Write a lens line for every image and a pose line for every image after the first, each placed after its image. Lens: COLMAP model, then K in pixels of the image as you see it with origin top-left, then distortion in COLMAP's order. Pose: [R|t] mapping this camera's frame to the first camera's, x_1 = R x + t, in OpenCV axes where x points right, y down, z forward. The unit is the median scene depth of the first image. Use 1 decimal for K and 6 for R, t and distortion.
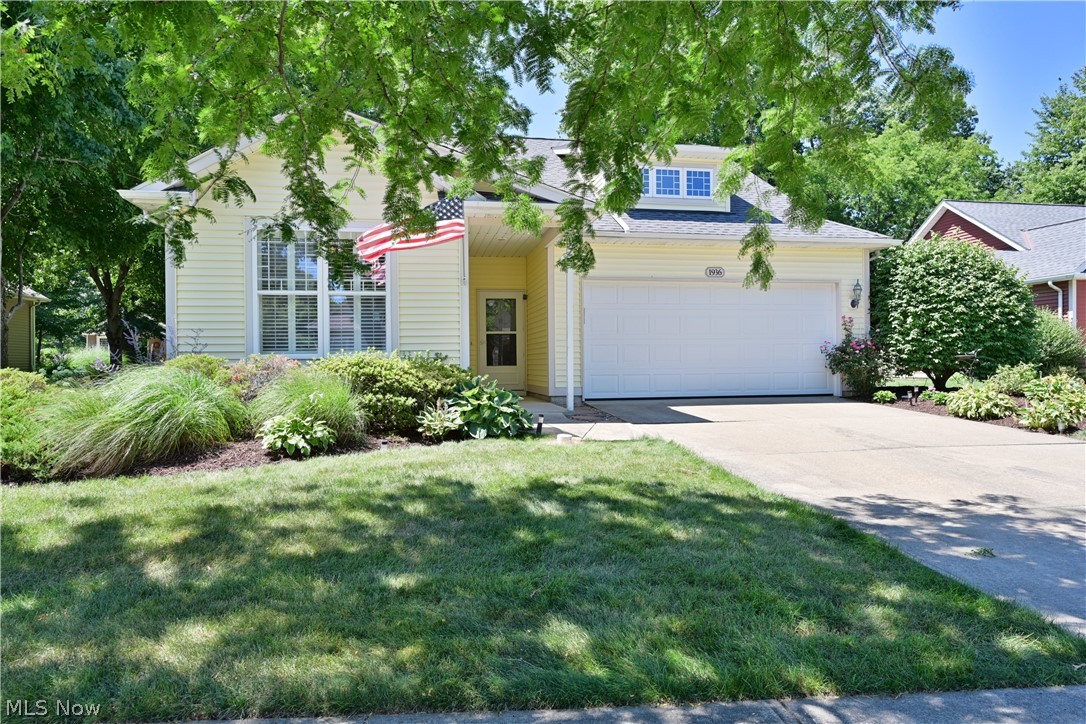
lens RADIAL K [[702.4, 0, 542.7], [0, 702.4, 361.5], [0, 0, 1]] dist [0.000178, 0.003237]
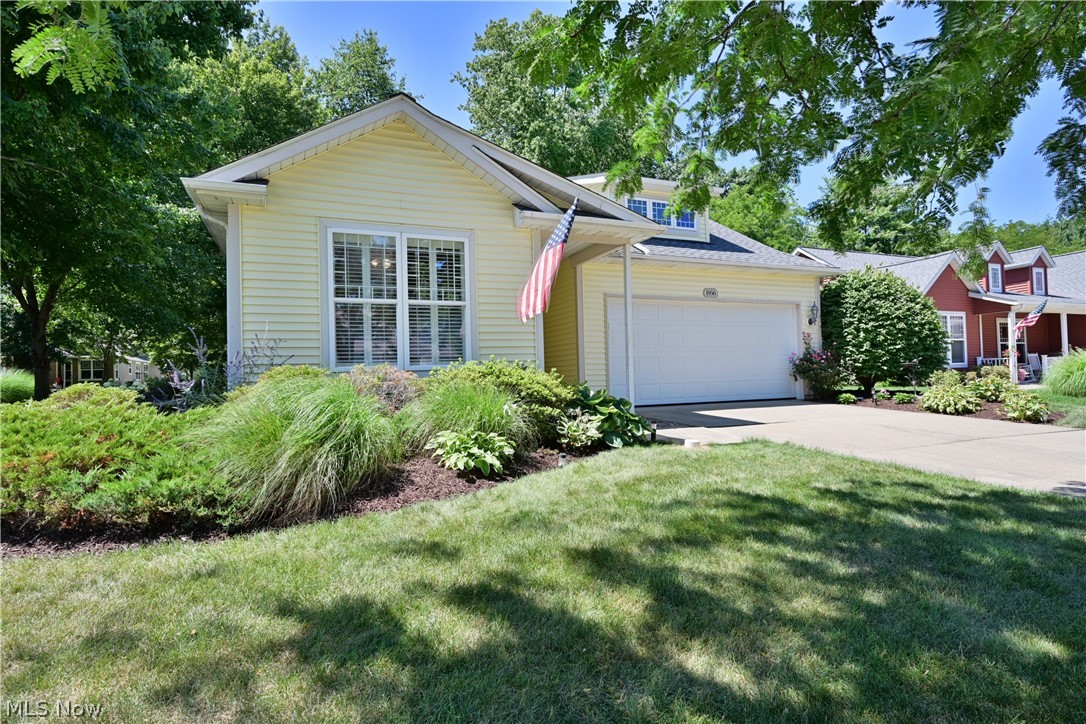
lens RADIAL K [[580.8, 0, 543.3], [0, 580.8, 363.2], [0, 0, 1]] dist [-0.001078, -0.000134]
pose [[0.973401, -0.009760, 0.228900, -0.247568], [0.016138, 0.999532, -0.026006, 0.007568], [-0.228539, 0.029008, 0.973102, 0.153373]]
